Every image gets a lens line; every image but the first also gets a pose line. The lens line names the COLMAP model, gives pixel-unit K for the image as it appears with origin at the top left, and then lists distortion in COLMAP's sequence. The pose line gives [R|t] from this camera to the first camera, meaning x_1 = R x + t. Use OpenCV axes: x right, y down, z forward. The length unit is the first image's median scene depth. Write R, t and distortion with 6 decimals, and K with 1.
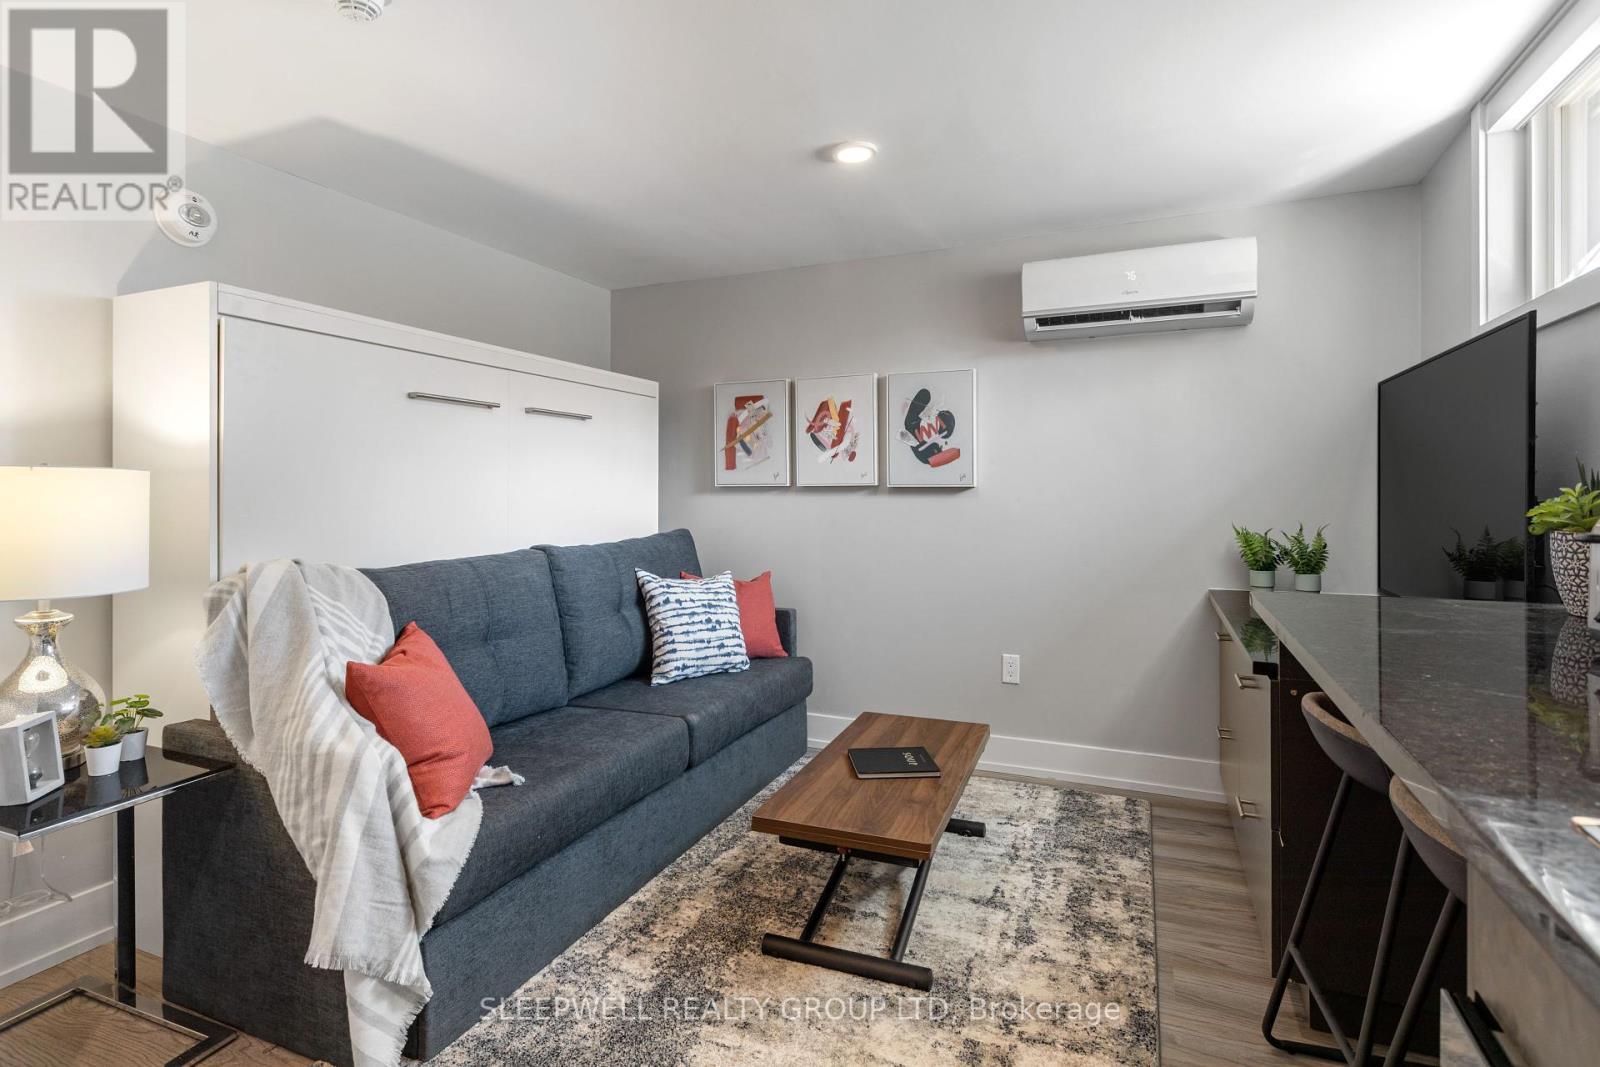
lens RADIAL K [[748.1, 0, 794.6], [0, 748.1, 496.1], [0, 0, 1]] dist [0.000484, 0.000318]
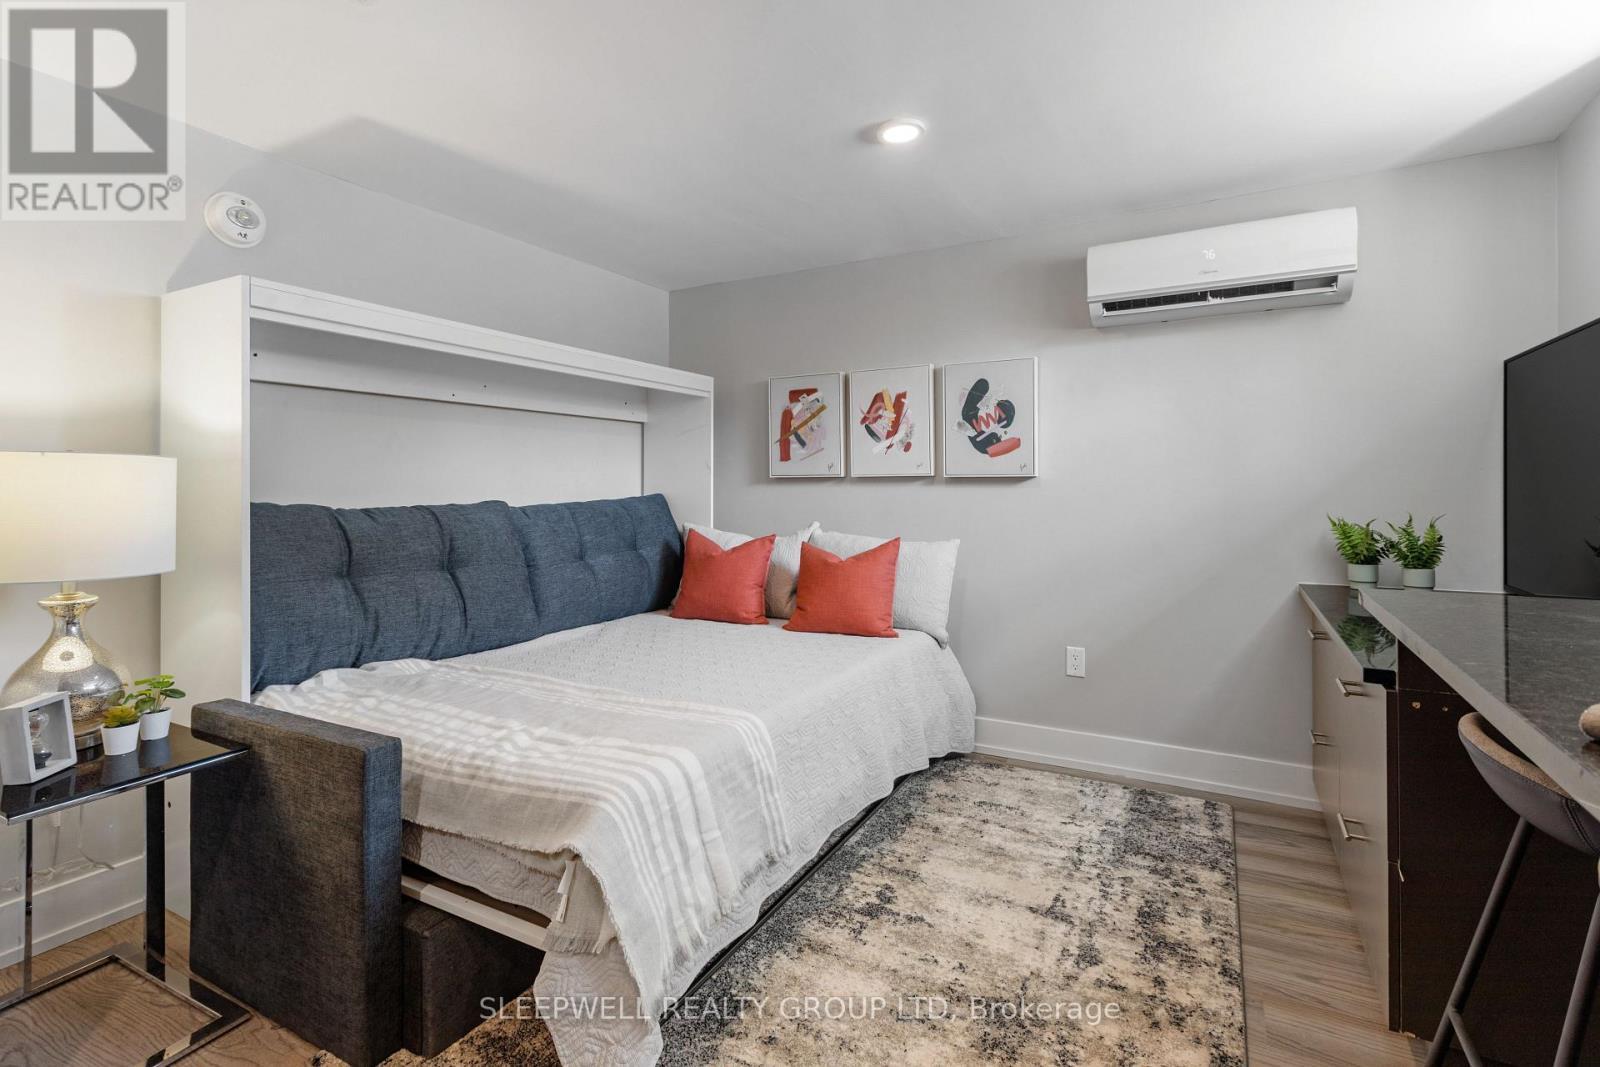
lens RADIAL K [[621.3, 0, 796.1], [0, 621.3, 501.9], [0, 0, 1]] dist [0.005522, -0.000350]
pose [[0.987592, -0.005227, -0.156954, 0.064842], [0.006533, 0.999948, 0.007803, 0.014452], [0.156905, -0.008731, 0.987575, 0.159929]]
